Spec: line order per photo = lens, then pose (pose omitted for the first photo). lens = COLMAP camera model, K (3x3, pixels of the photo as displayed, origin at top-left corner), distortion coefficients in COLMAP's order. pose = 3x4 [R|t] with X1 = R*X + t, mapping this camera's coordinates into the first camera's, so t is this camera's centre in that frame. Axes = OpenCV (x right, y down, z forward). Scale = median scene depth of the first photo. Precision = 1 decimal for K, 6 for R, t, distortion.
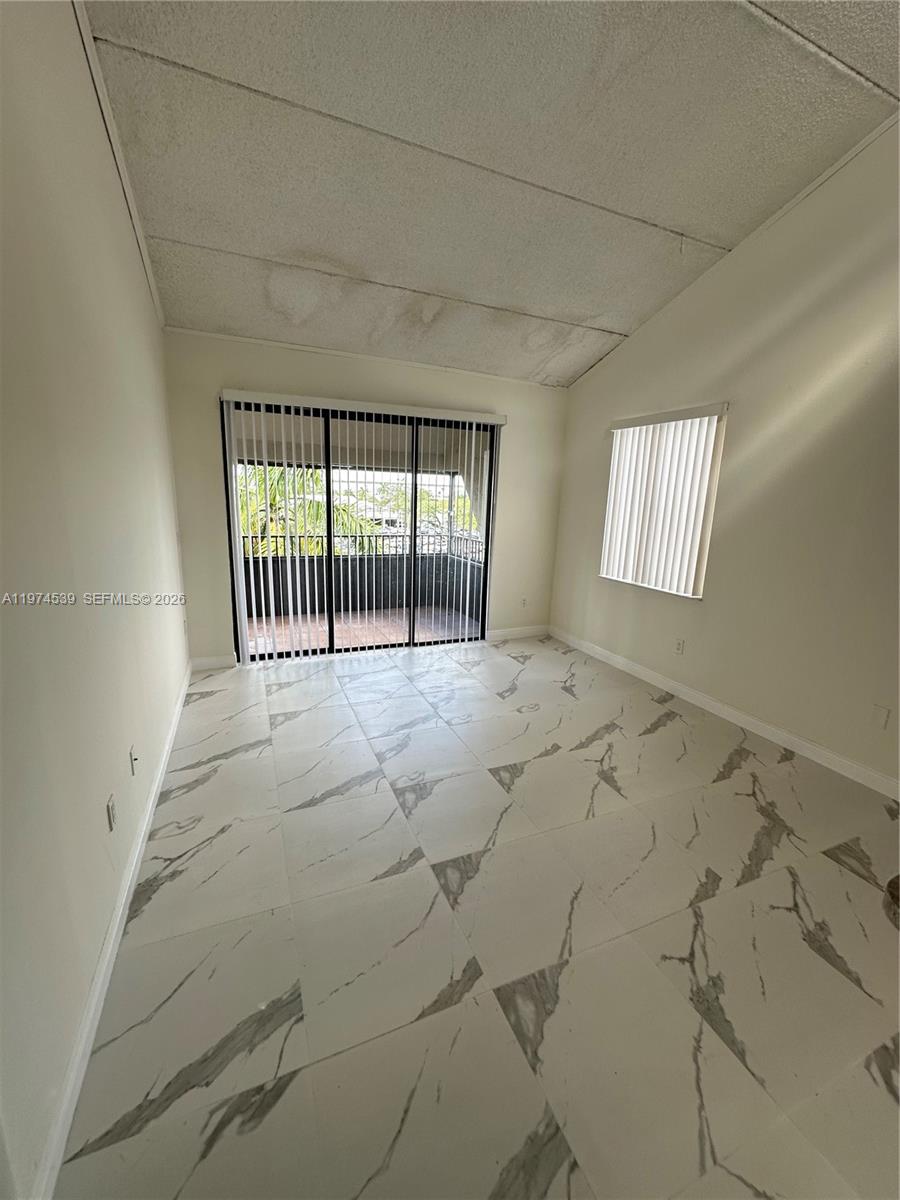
lens RADIAL K [[476.1, 0, 453.4], [0, 476.1, 600.5], [0, 0, 1]] dist [-0.000510, 0.000425]
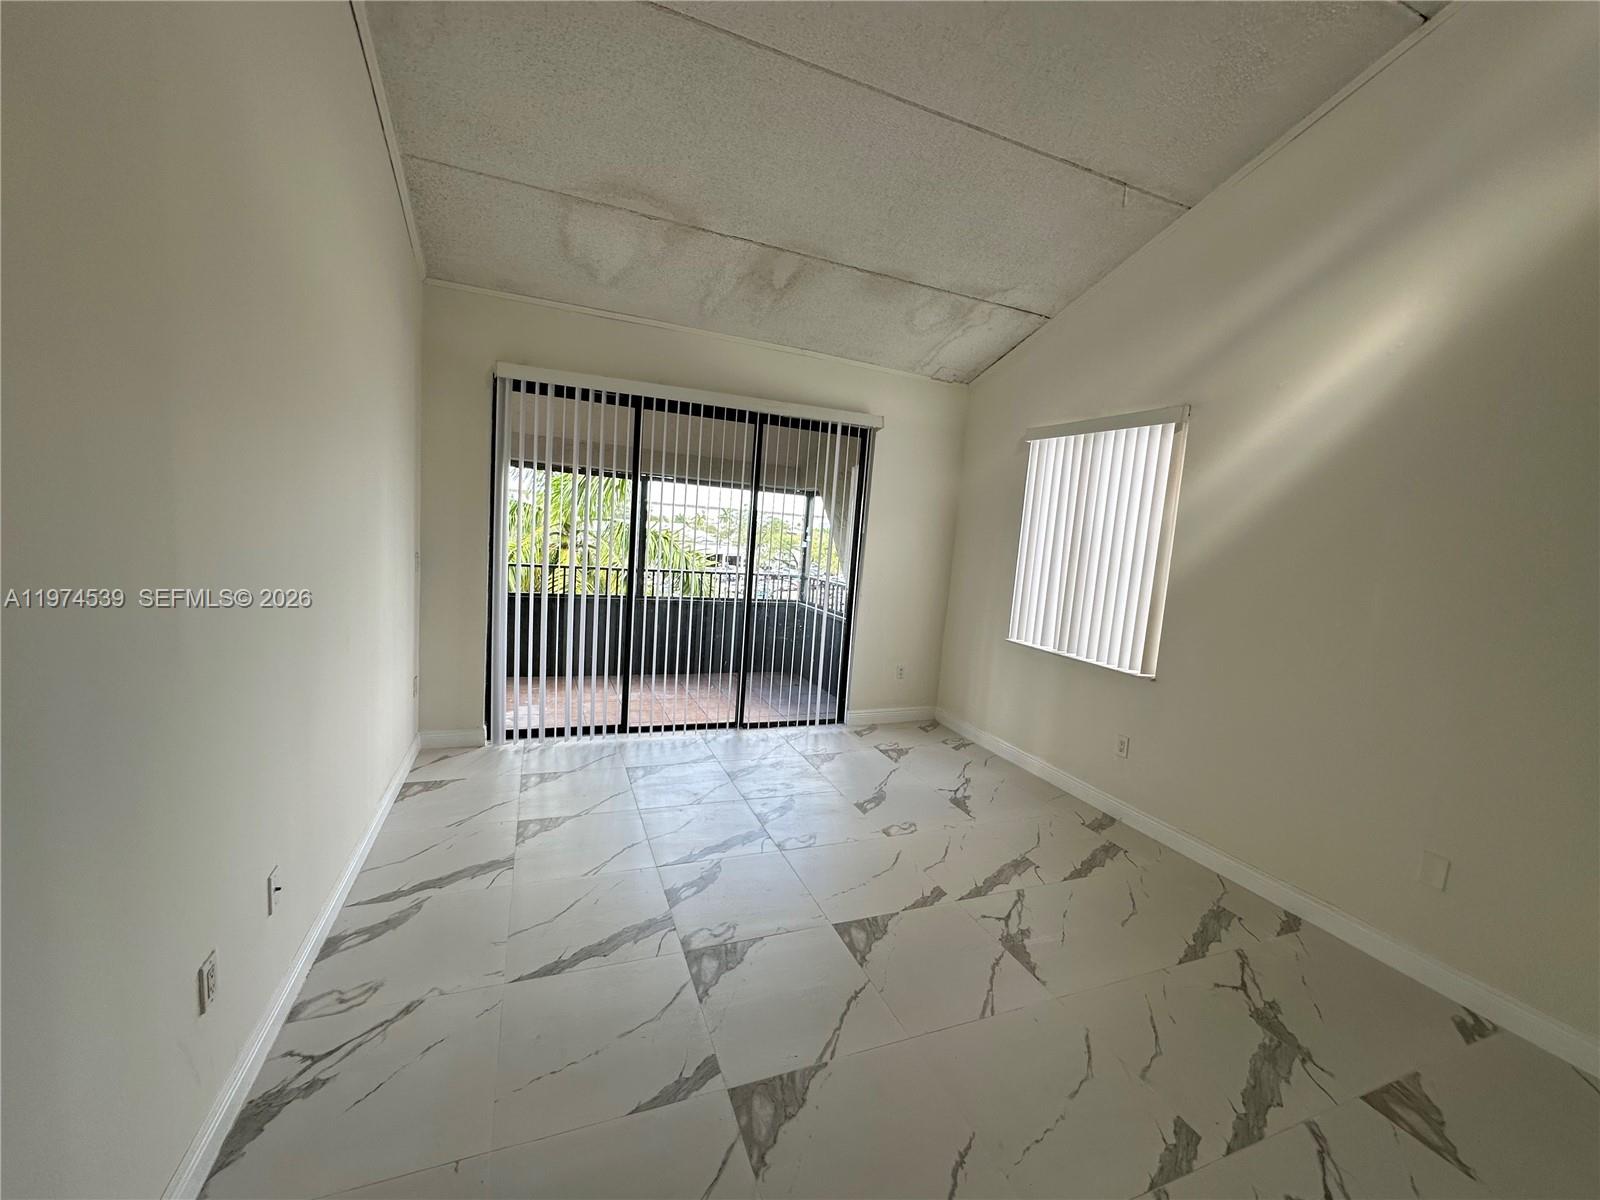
lens RADIAL K [[634.7, 0, 805.5], [0, 634.7, 602.3], [0, 0, 1]] dist [-0.000510, 0.000425]
pose [[0.998961, 0.043590, -0.013329, 0.022813], [-0.044718, 0.993863, -0.101179, 0.002856], [0.008837, 0.101670, 0.994779, 0.071320]]
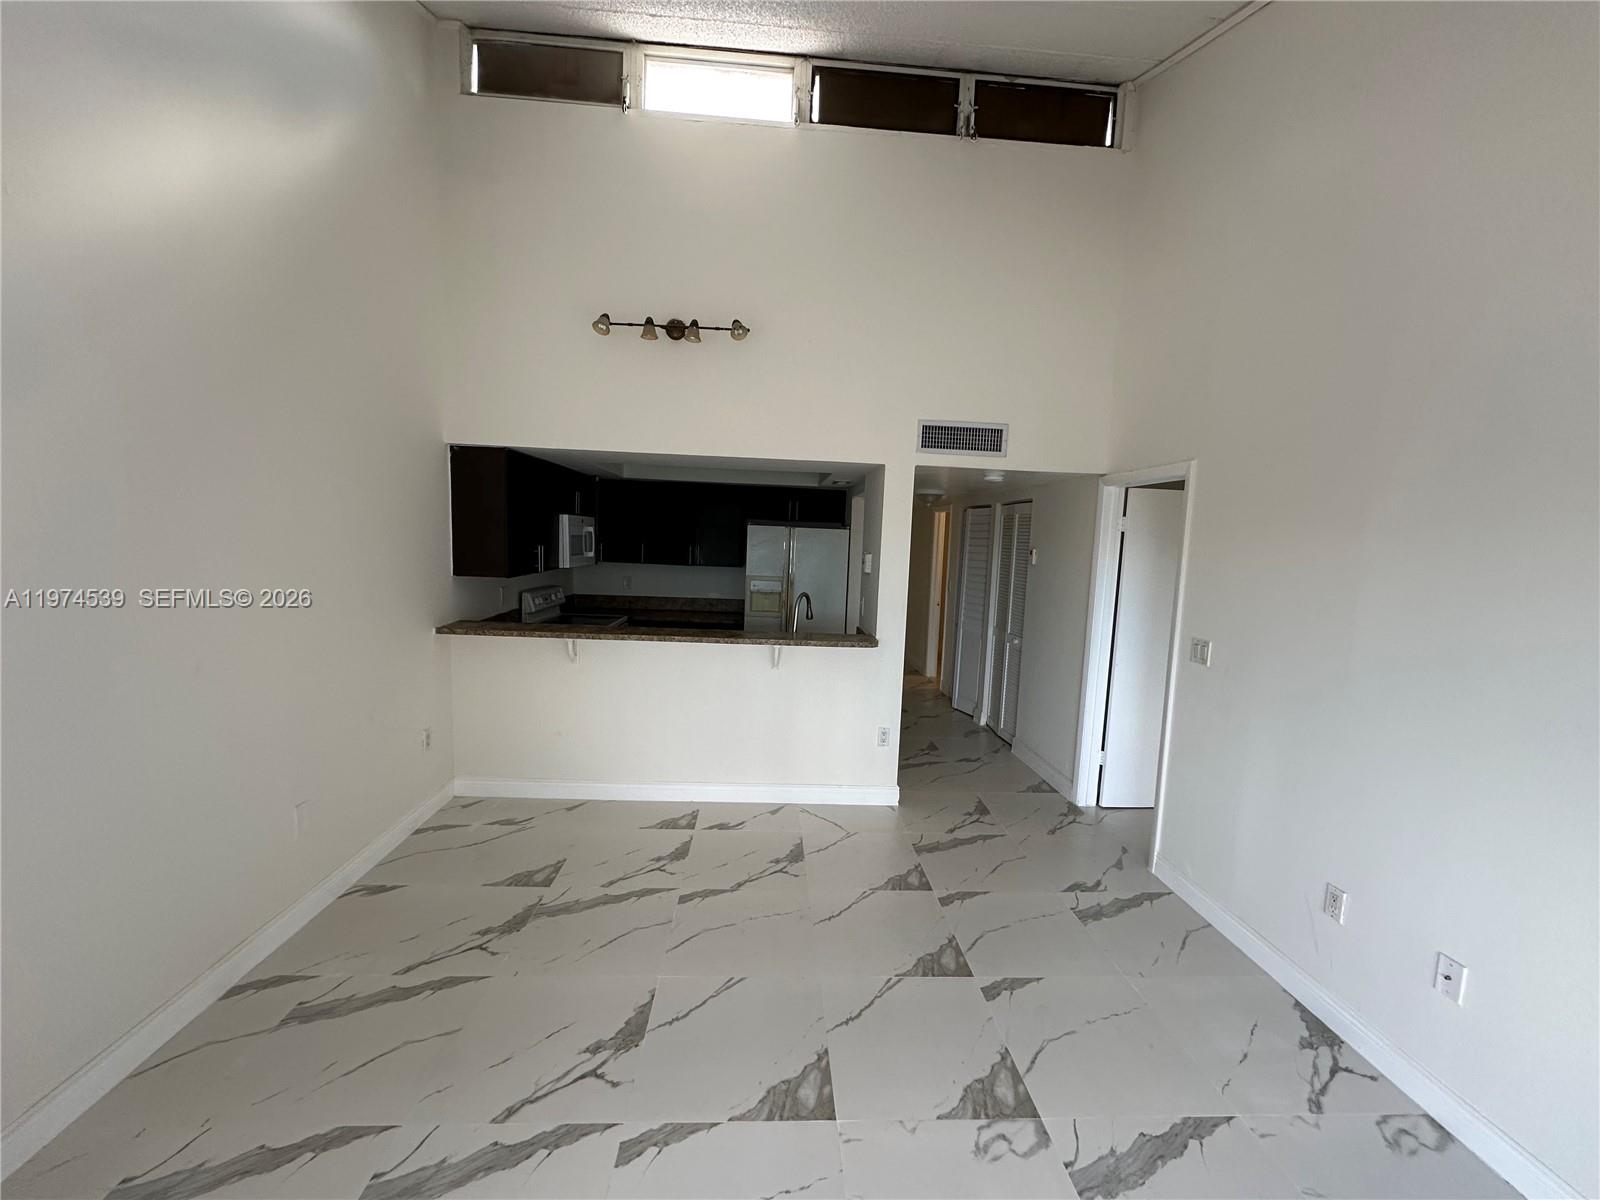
lens RADIAL K [[634.7, 0, 798.0], [0, 634.7, 600.3], [0, 0, 1]] dist [-0.000510, 0.000425]
pose [[-0.934163, -0.103963, 0.341367, -0.045186], [0.006289, 0.951675, 0.307042, -0.272924], [-0.356791, 0.288974, -0.888366, 1.208615]]
